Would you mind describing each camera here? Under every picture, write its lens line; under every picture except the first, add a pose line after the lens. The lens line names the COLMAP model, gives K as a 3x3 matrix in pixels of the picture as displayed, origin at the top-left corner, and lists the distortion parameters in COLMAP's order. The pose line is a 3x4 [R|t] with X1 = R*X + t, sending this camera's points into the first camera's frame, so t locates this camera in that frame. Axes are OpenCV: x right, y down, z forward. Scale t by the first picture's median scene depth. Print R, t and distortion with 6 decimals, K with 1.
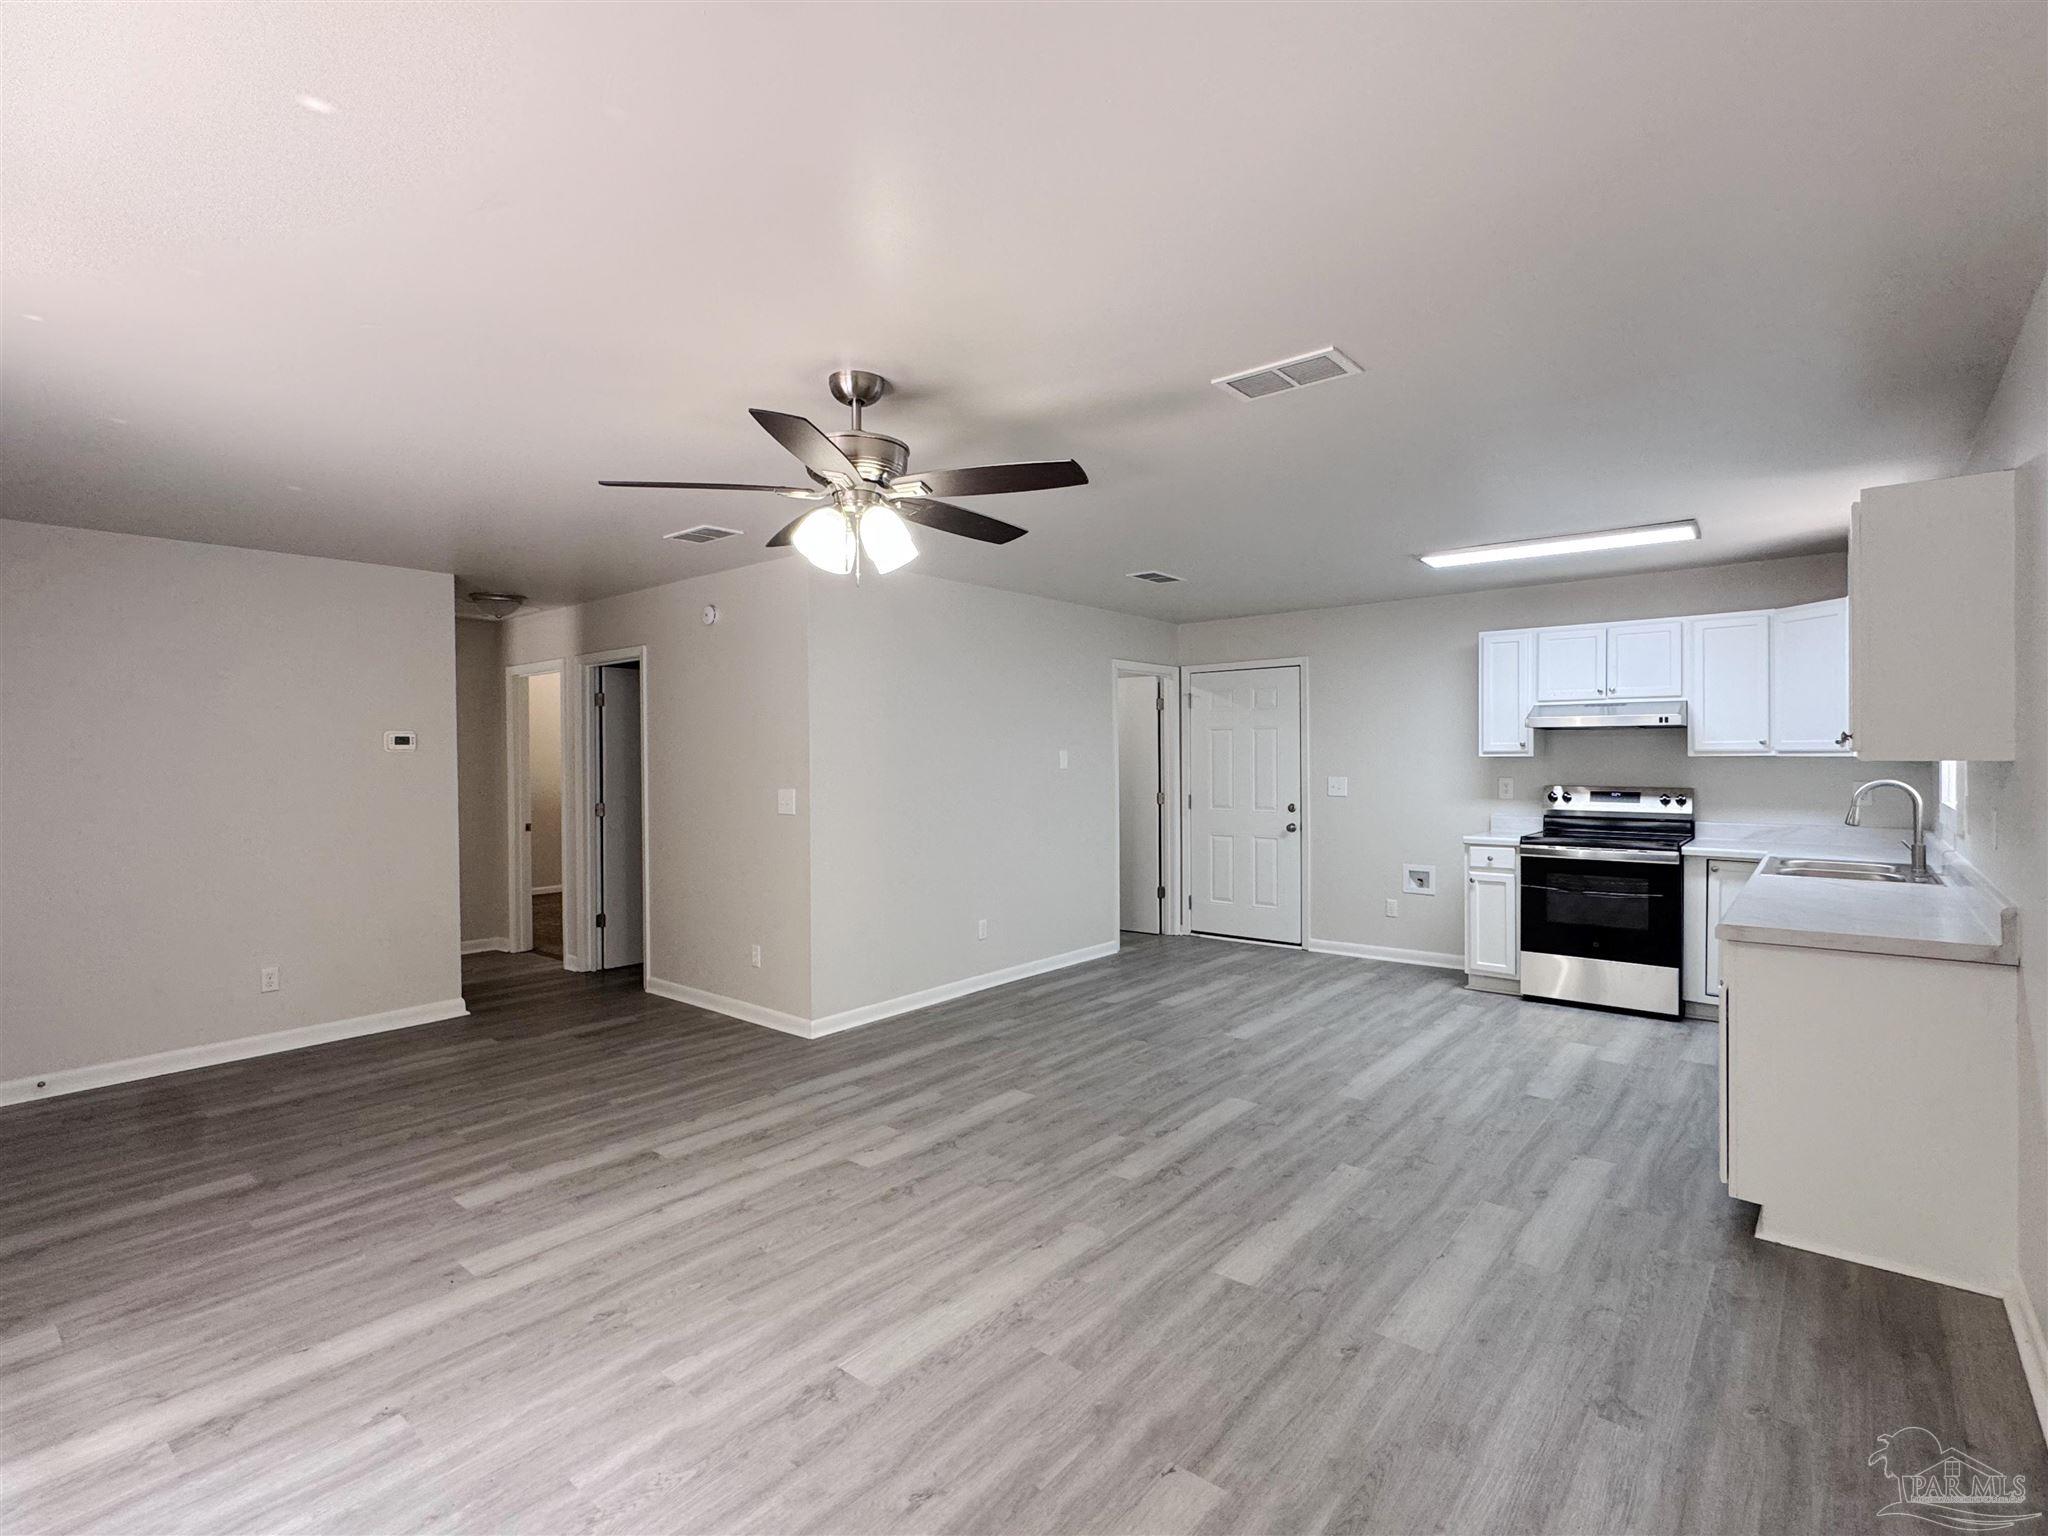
lens RADIAL K [[977.7, 0, 1024.0], [0, 977.7, 768.0], [0, 0, 1]] dist [-0.000612, -0.000087]
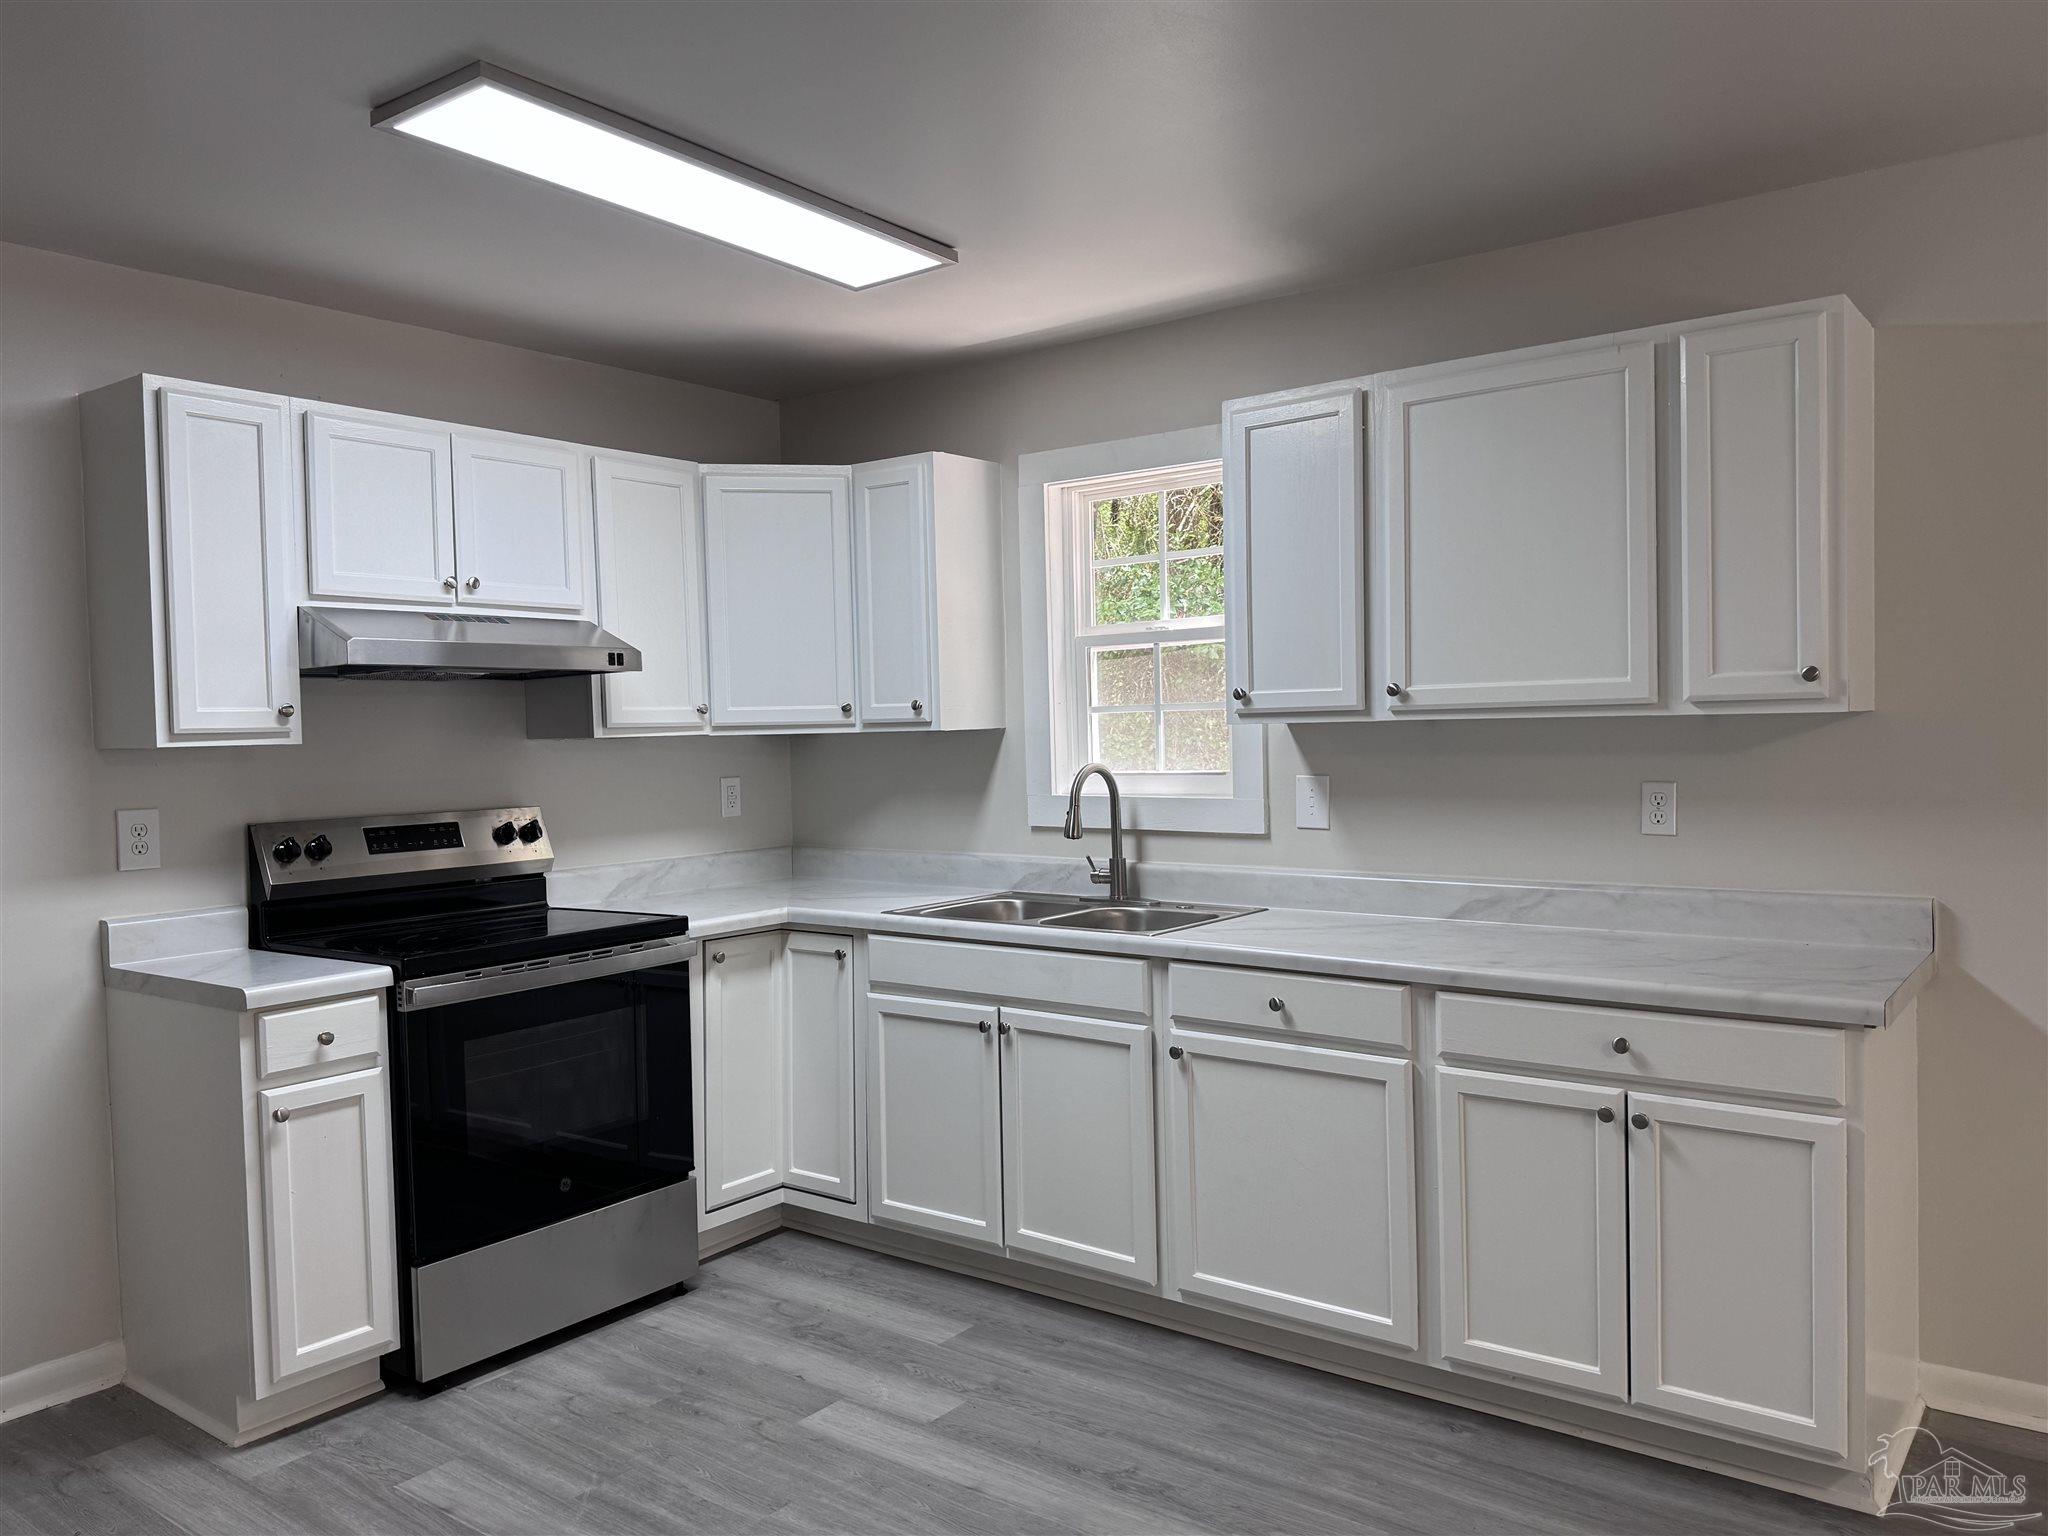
lens RADIAL K [[1495.0, 0, 1024.0], [0, 1495.0, 768.0], [0, 0, 1]] dist [0.124884, -0.202481]
pose [[-0.047527, -0.022994, 0.998605, -0.097339], [0.036549, 0.999025, 0.024743, -0.010006], [-0.998201, 0.037674, -0.046640, 1.084492]]
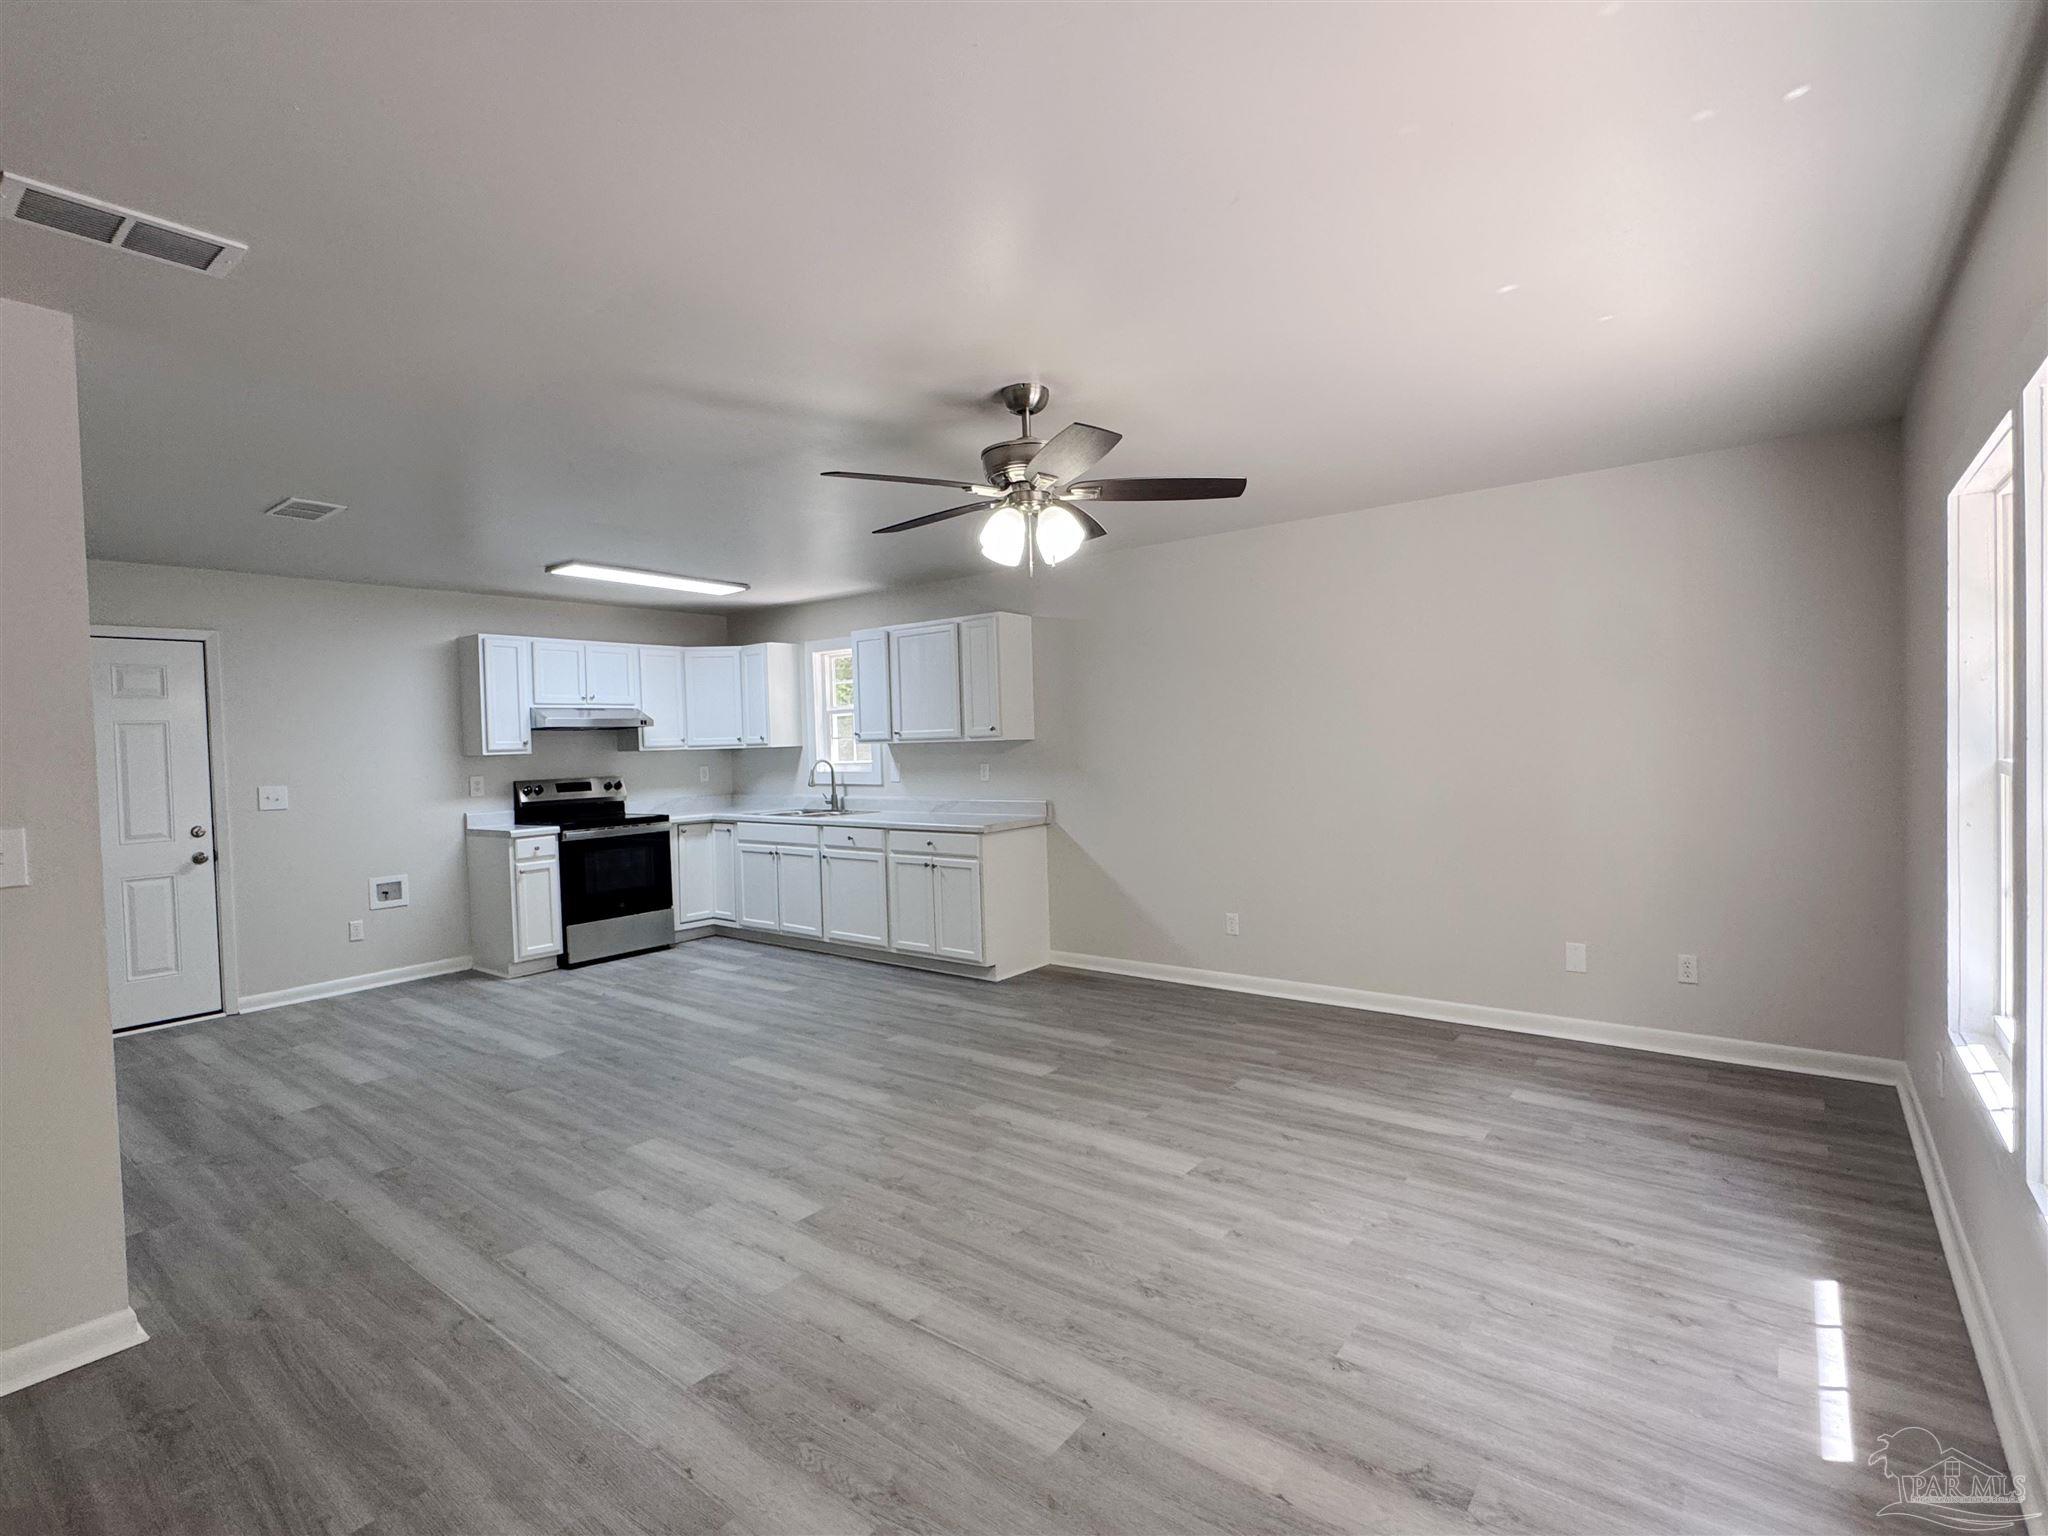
lens RADIAL K [[977.7, 0, 1024.0], [0, 977.7, 768.0], [0, 0, 1]] dist [-0.000612, -0.000087]
pose [[-0.032554, -0.020669, 0.999256, -0.853291], [0.043502, 0.998809, 0.022077, 0.006095], [-0.998523, 0.044188, -0.031616, 0.694819]]
